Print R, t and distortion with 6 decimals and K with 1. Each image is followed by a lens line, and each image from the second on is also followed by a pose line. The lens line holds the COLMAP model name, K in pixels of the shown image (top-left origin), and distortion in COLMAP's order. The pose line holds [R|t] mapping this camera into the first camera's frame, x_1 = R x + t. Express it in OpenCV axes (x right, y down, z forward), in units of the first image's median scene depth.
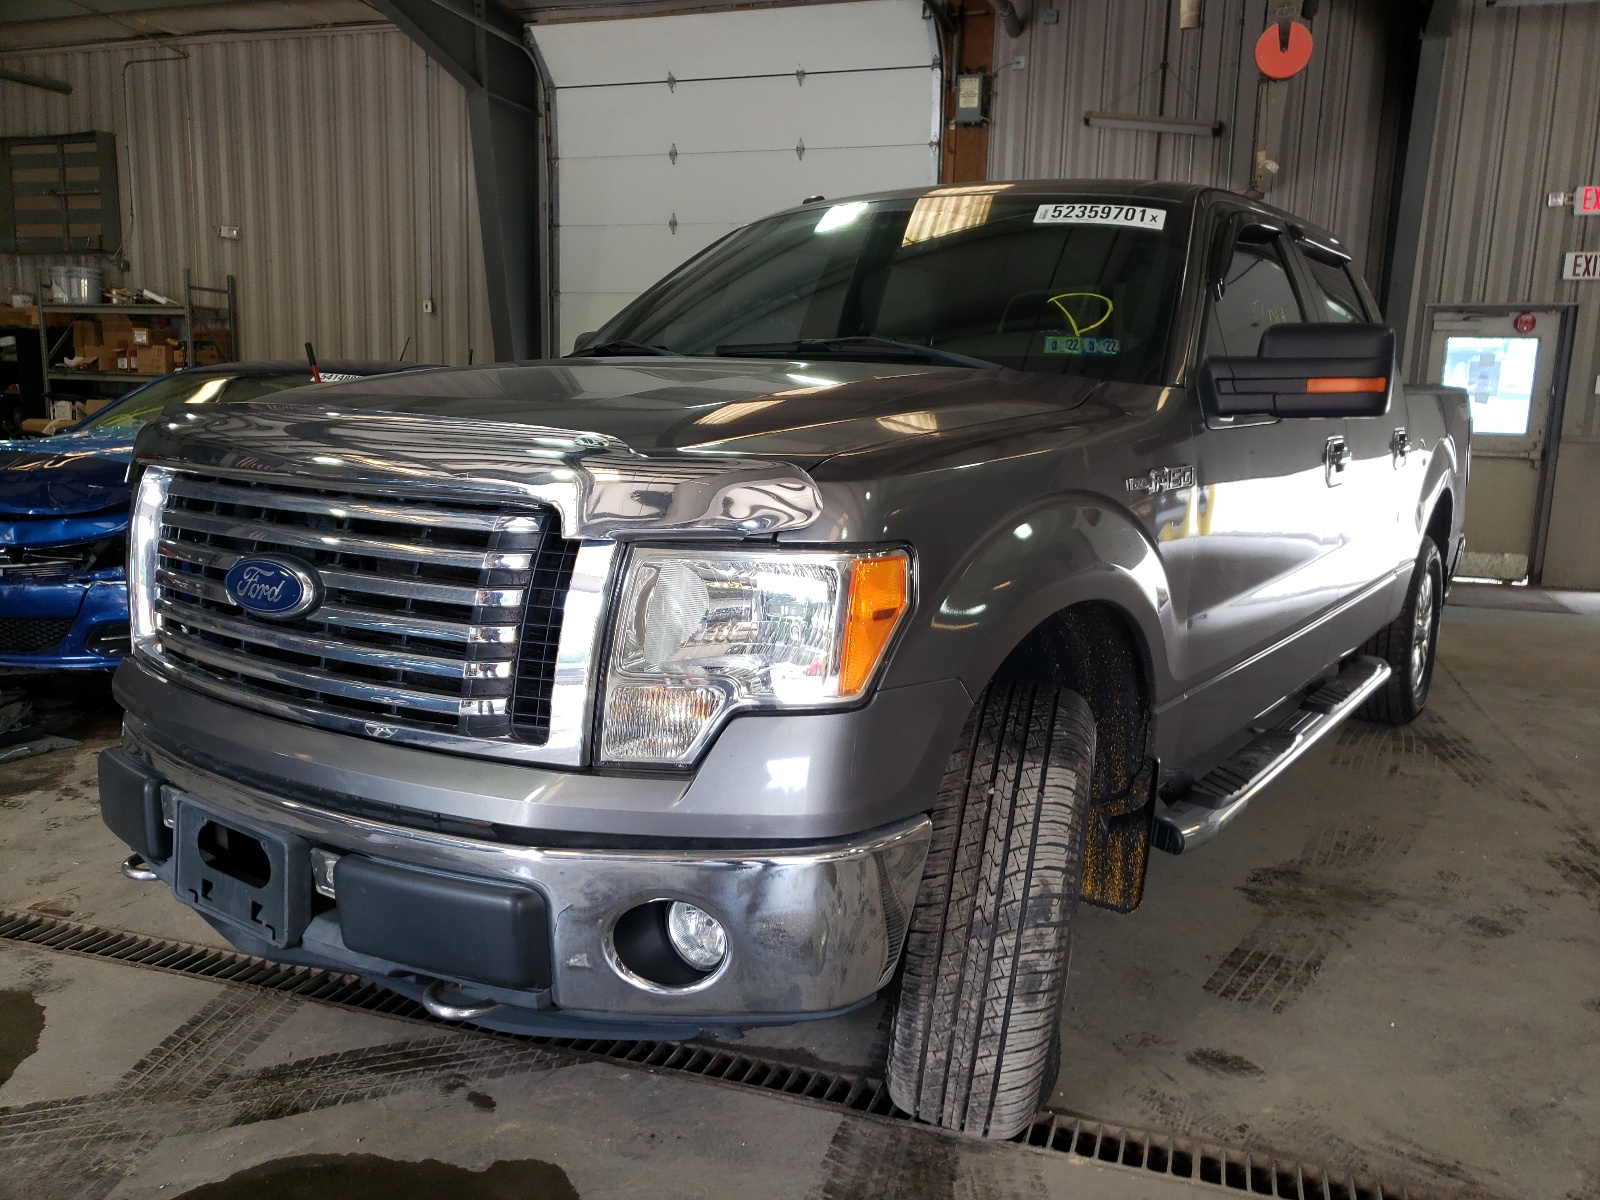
lens RADIAL K [[1241.0, 0, 800.0], [0, 1241.0, 600.0], [0, 0, 1]] dist [0.005659, 0.005313]
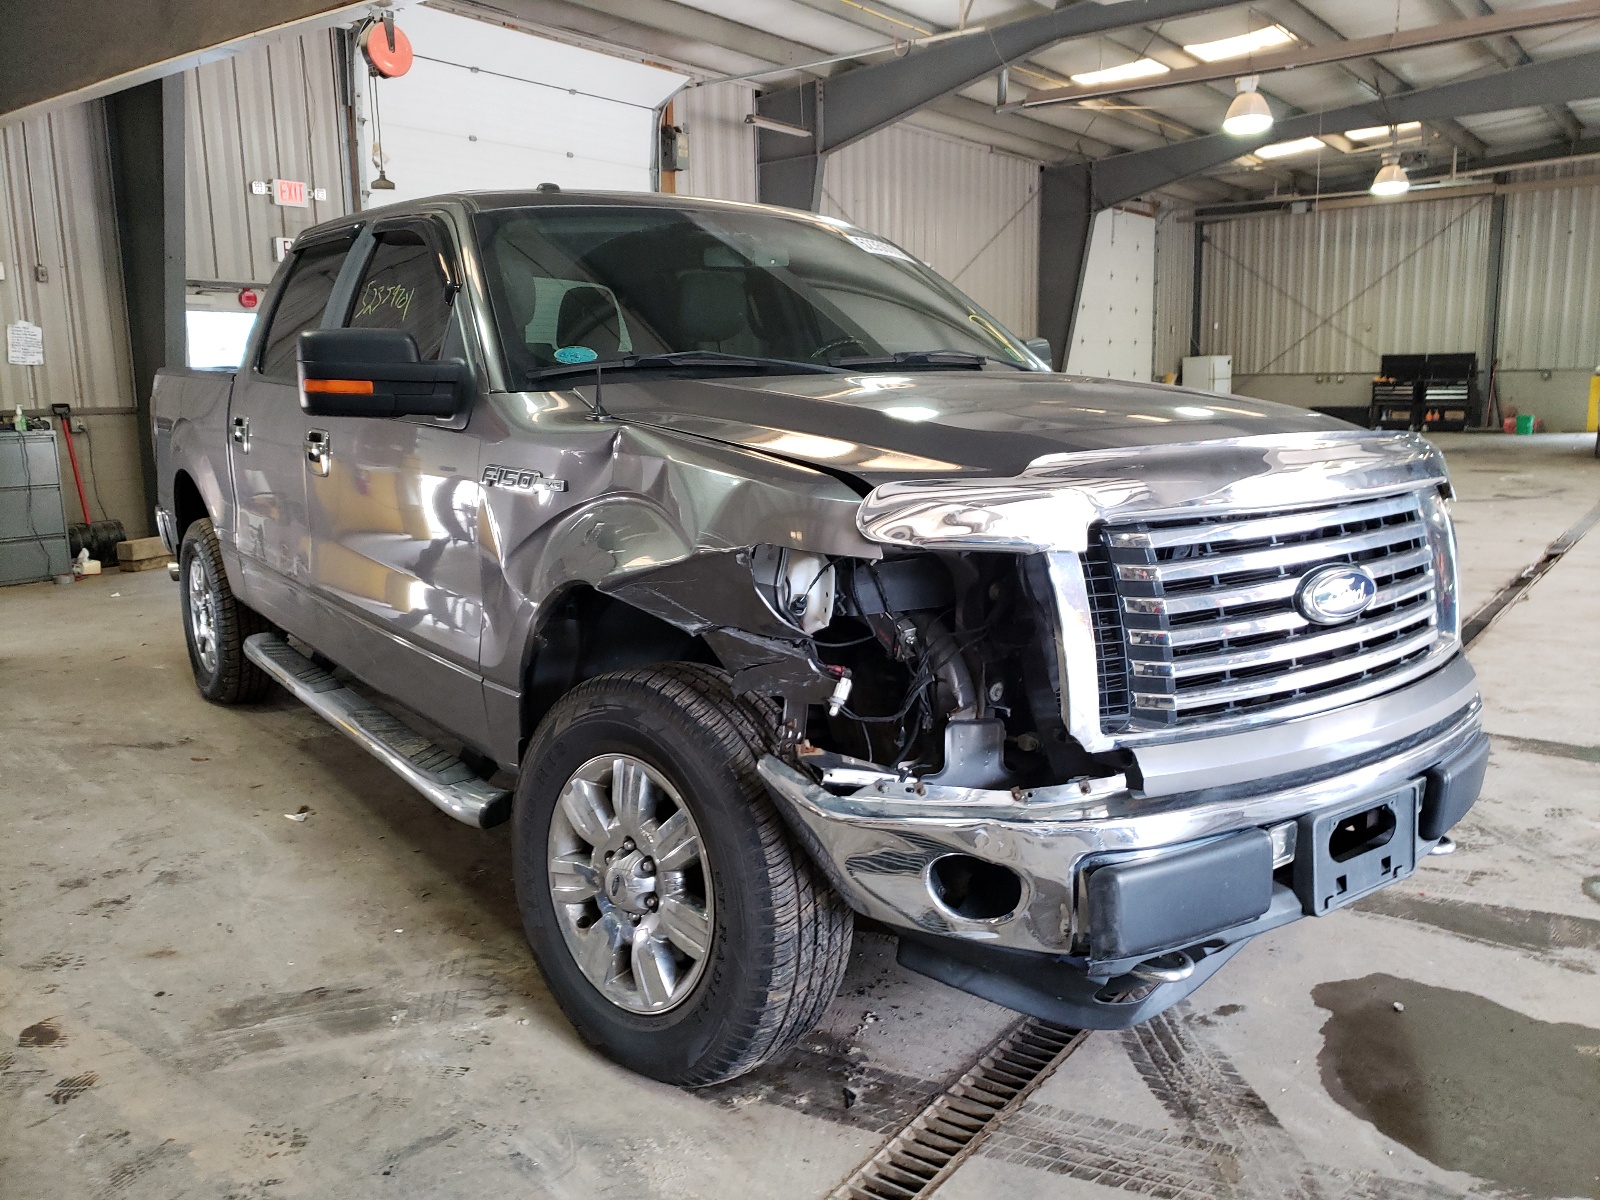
lens RADIAL K [[1241.0, 0, 800.0], [0, 1241.0, 600.0], [0, 0, 1]] dist [0.005659, 0.005313]
pose [[0.304483, -0.190778, 0.933217, -0.719674], [0.158230, 0.976255, 0.147951, -0.112399], [-0.939283, 0.102614, 0.327440, 0.484880]]
